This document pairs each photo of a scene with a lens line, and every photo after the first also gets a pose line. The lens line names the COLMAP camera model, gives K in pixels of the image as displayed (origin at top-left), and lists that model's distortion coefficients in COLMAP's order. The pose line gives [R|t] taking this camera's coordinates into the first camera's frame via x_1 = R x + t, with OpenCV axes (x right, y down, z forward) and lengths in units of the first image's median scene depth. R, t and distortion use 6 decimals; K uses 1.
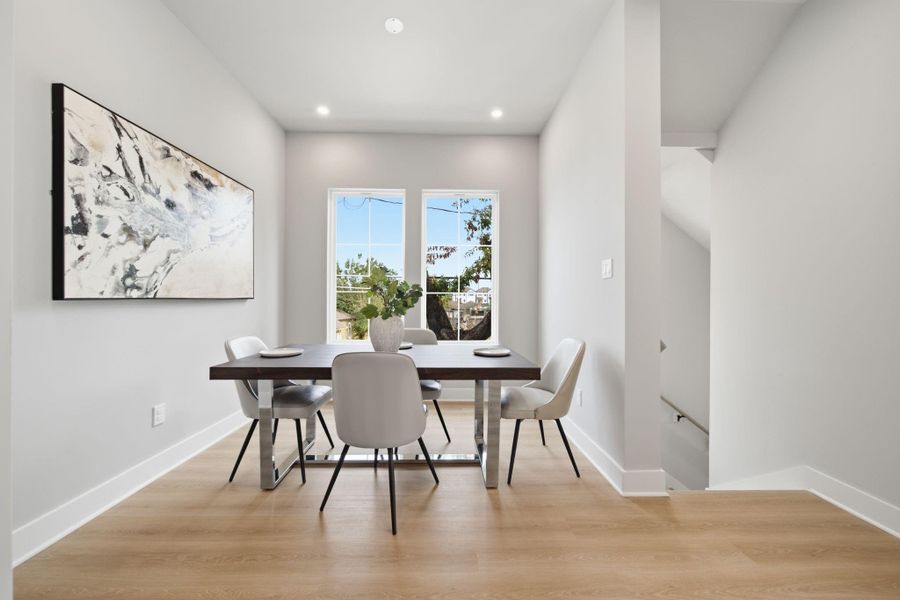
lens RADIAL K [[321.6, 0, 448.8], [0, 321.6, 302.2], [0, 0, 1]] dist [-0.000779, -0.000117]
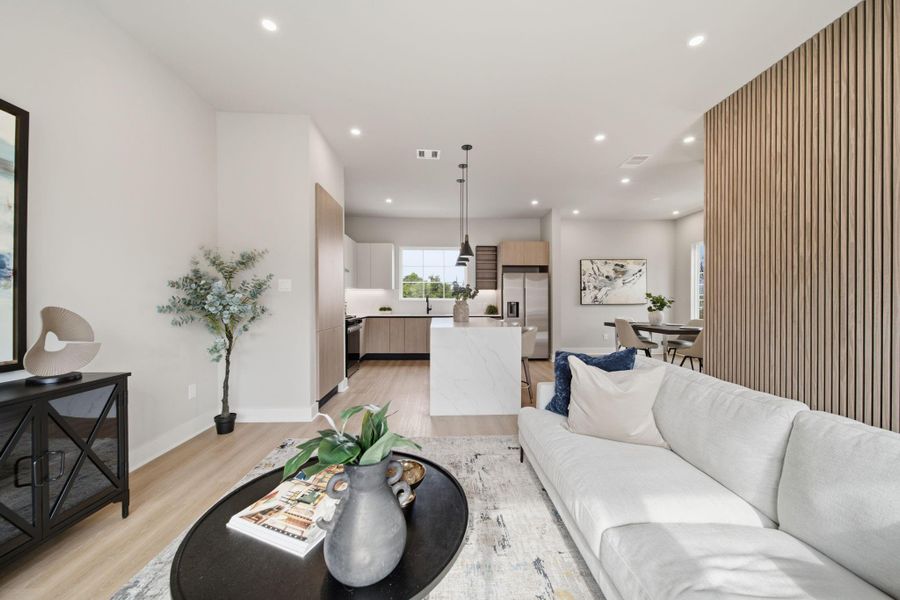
lens RADIAL K [[321.6, 0, 448.8], [0, 321.6, 302.2], [0, 0, 1]] dist [-0.000779, -0.000117]
pose [[0.027070, -0.004732, -0.999622, 2.730530], [-0.002841, 0.999984, -0.004811, -0.011657], [0.999629, 0.002970, 0.027057, -0.855252]]
